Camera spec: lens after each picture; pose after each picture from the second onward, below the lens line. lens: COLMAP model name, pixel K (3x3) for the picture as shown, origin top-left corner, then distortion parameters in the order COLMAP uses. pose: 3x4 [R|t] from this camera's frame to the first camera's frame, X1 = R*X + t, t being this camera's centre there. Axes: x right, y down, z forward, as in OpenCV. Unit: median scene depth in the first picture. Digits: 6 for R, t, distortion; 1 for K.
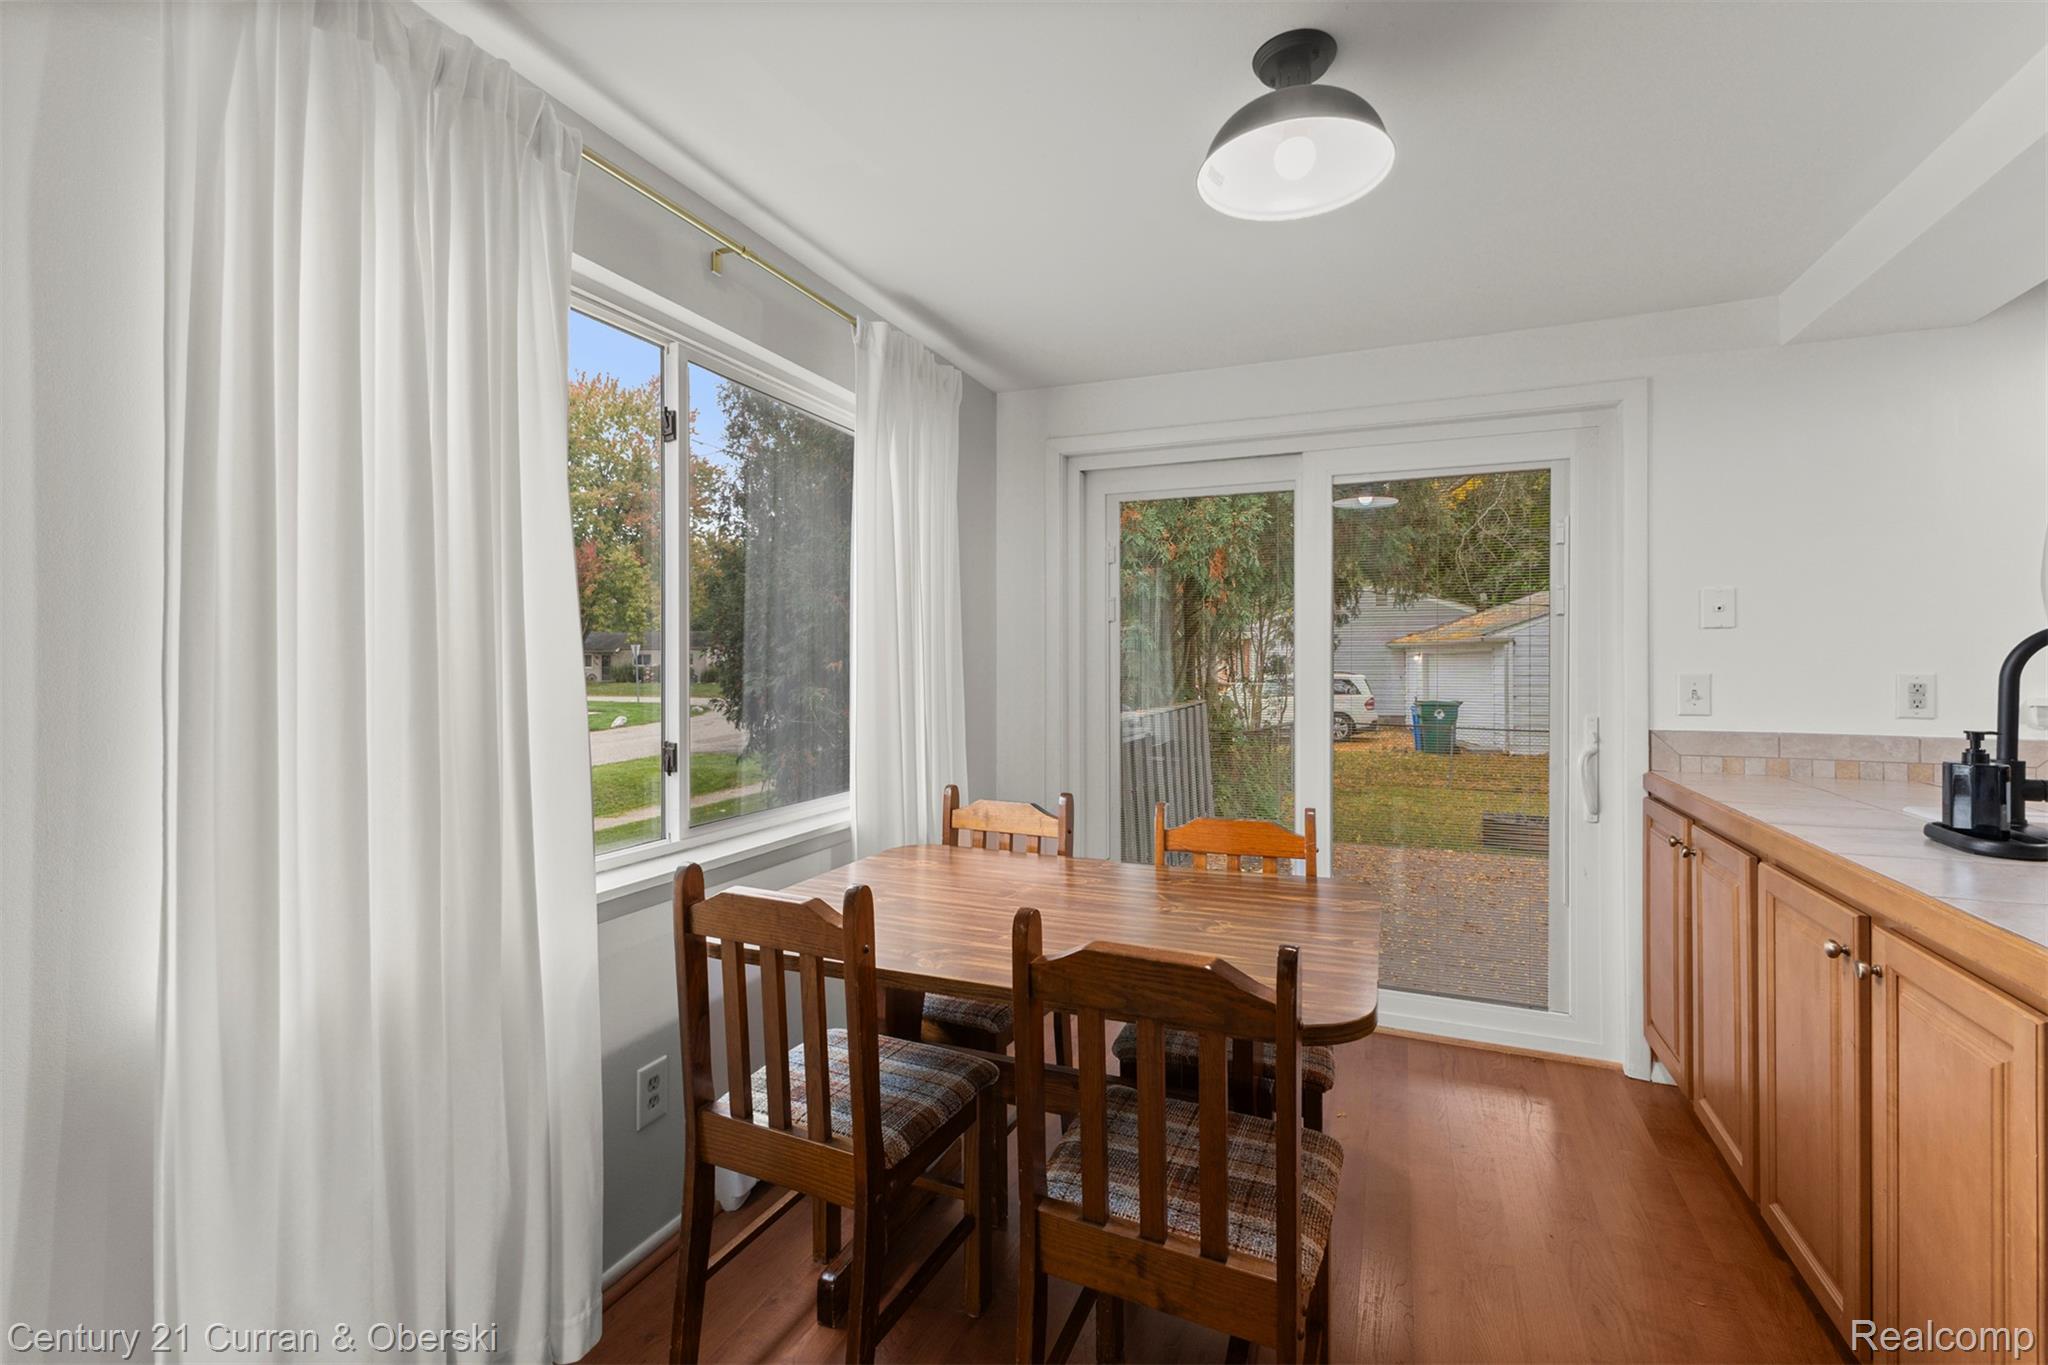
lens RADIAL K [[895.1, 0, 1027.9], [0, 895.1, 658.1], [0, 0, 1]] dist [0.014836, -0.004694]
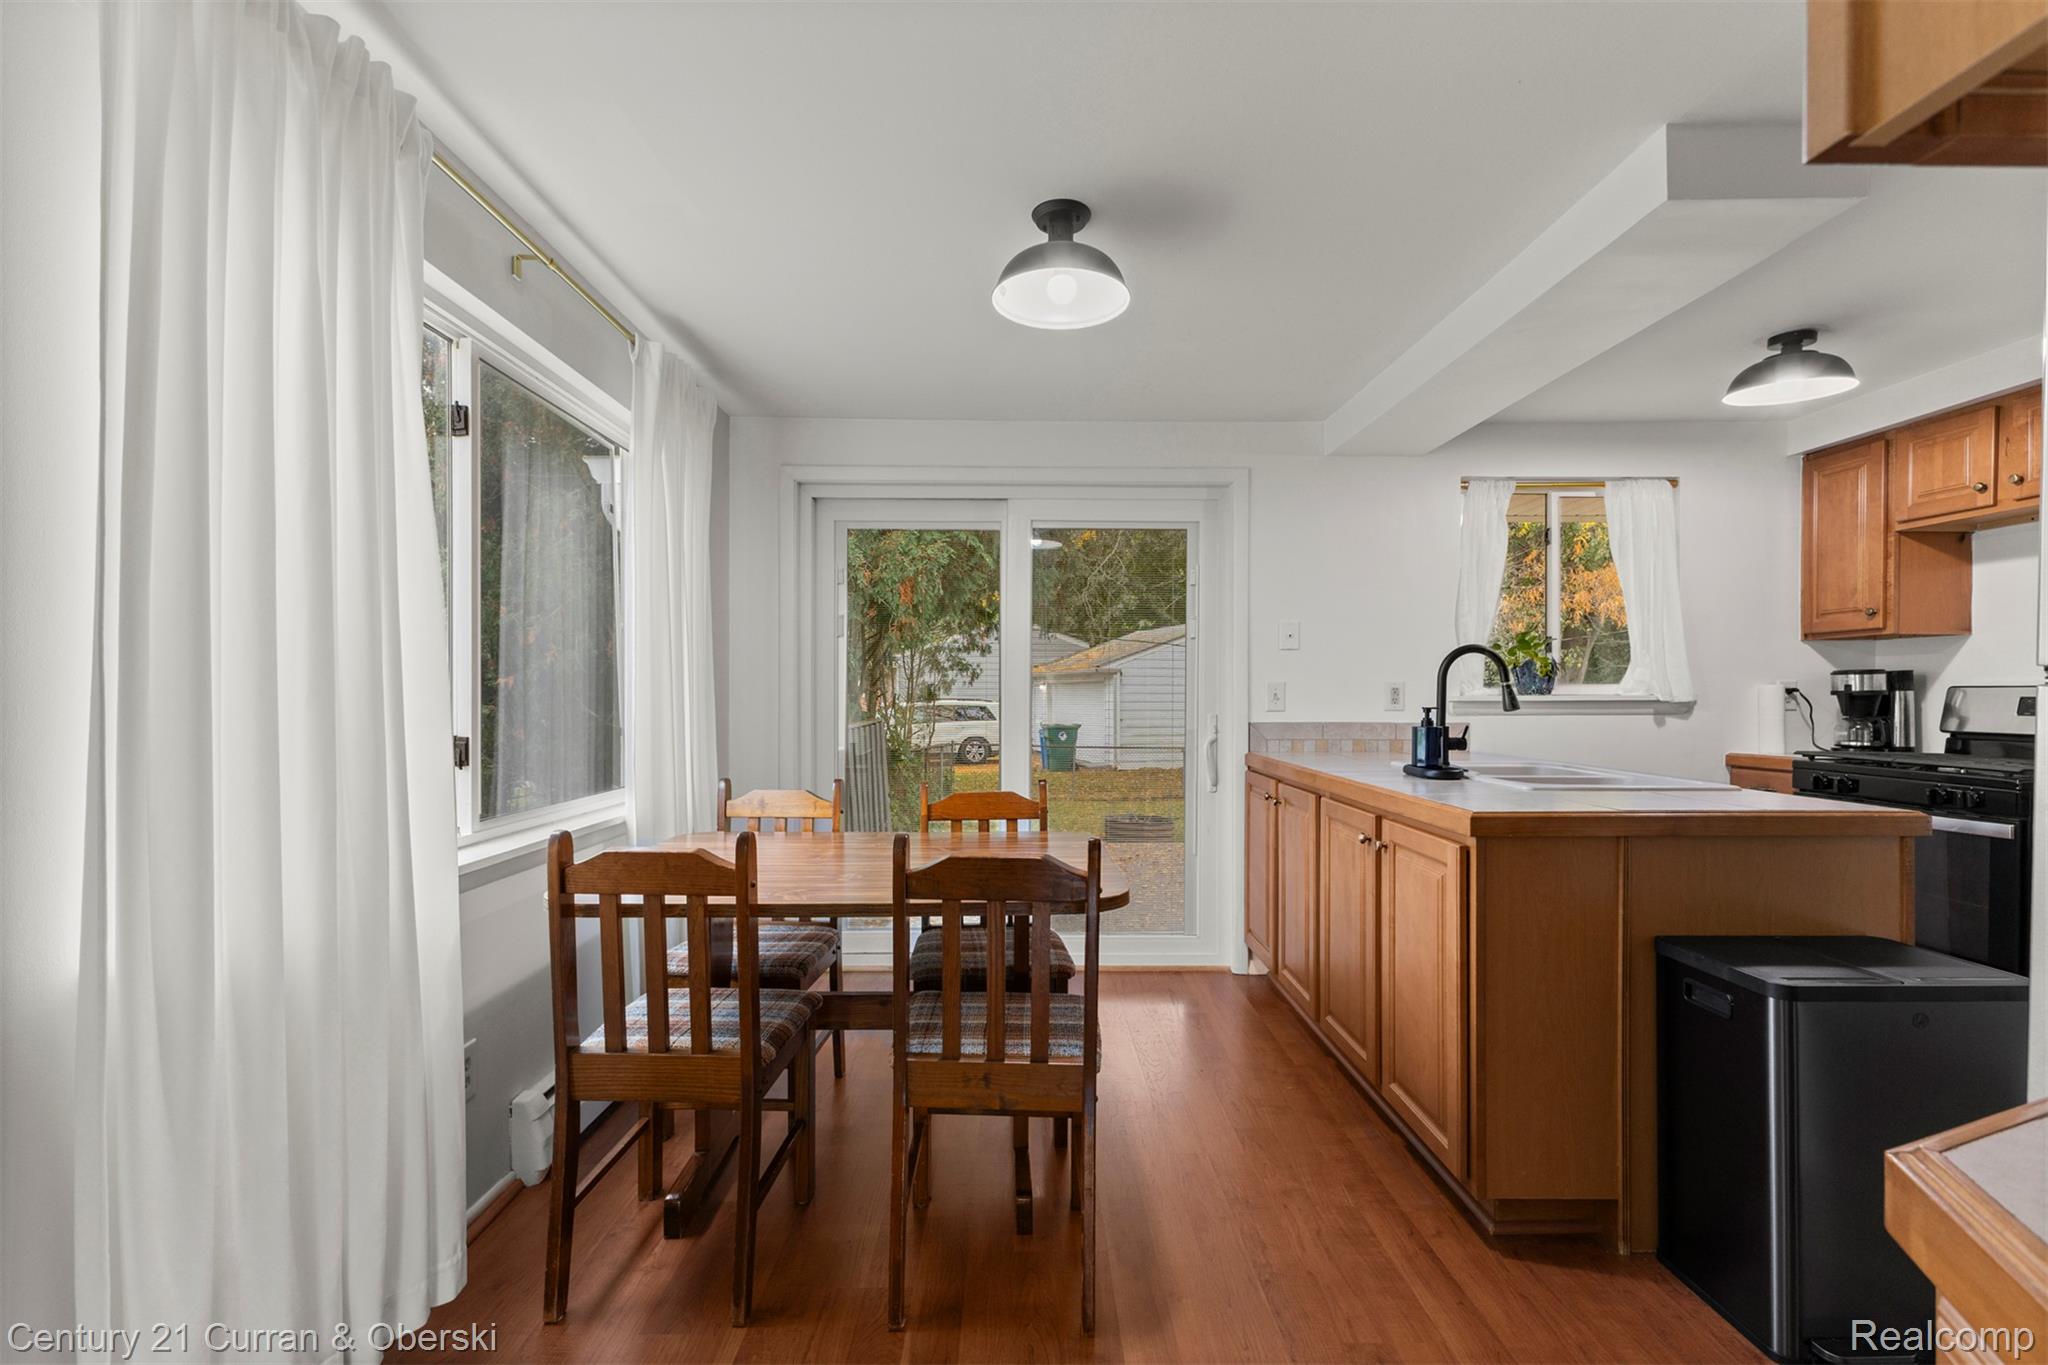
lens RADIAL K [[895.1, 0, 1029.3], [0, 895.1, 693.5], [0, 0, 1]] dist [0.010840, -0.000856]
pose [[0.919416, 0.001352, 0.393283, -0.219613], [-0.003097, 0.999988, 0.003804, 0.041881], [-0.393273, -0.004715, 0.919410, -0.183209]]
